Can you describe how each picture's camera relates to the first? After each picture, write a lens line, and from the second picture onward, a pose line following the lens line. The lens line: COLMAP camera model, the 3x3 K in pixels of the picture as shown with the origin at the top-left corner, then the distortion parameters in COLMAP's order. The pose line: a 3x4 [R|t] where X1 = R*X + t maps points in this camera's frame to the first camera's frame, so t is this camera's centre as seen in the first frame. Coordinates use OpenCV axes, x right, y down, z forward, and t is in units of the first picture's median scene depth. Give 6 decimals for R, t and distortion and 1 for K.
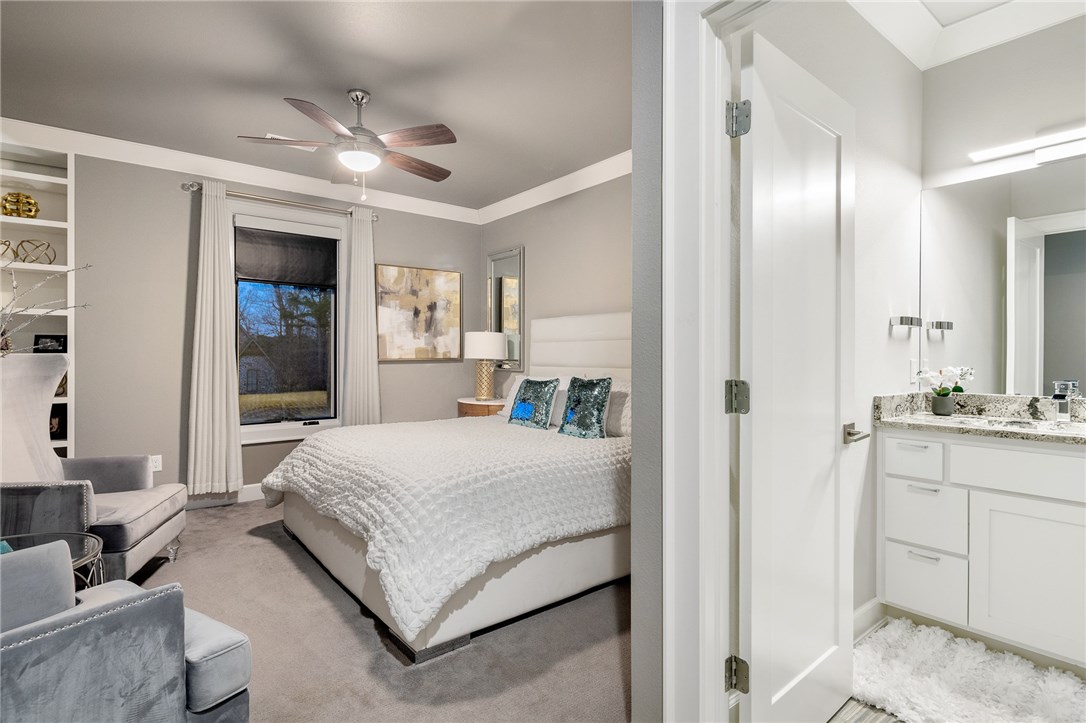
lens RADIAL K [[532.6, 0, 536.4], [0, 532.6, 356.9], [0, 0, 1]] dist [0.003628, -0.004917]
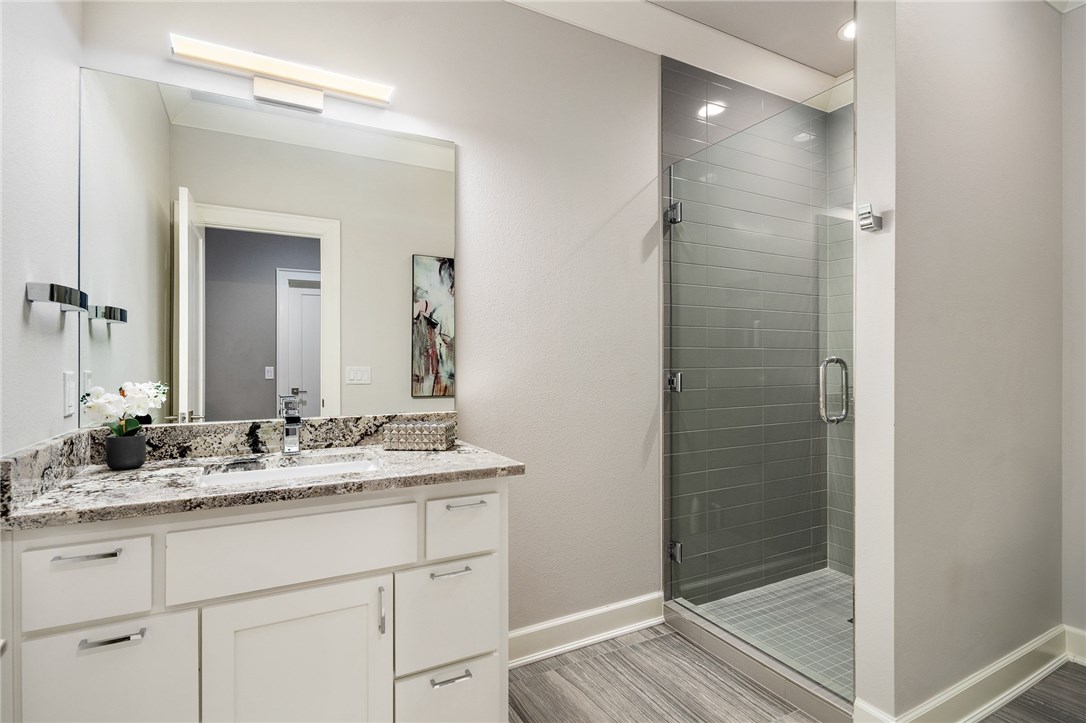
lens RADIAL K [[532.6, 0, 535.6], [0, 532.6, 360.0], [0, 0, 1]] dist [0.003628, -0.004917]
pose [[0.171377, 0.006219, 0.985186, 0.279705], [0.000201, 0.999980, -0.006347, -0.002937], [-0.985206, 0.001286, 0.171372, 0.478601]]
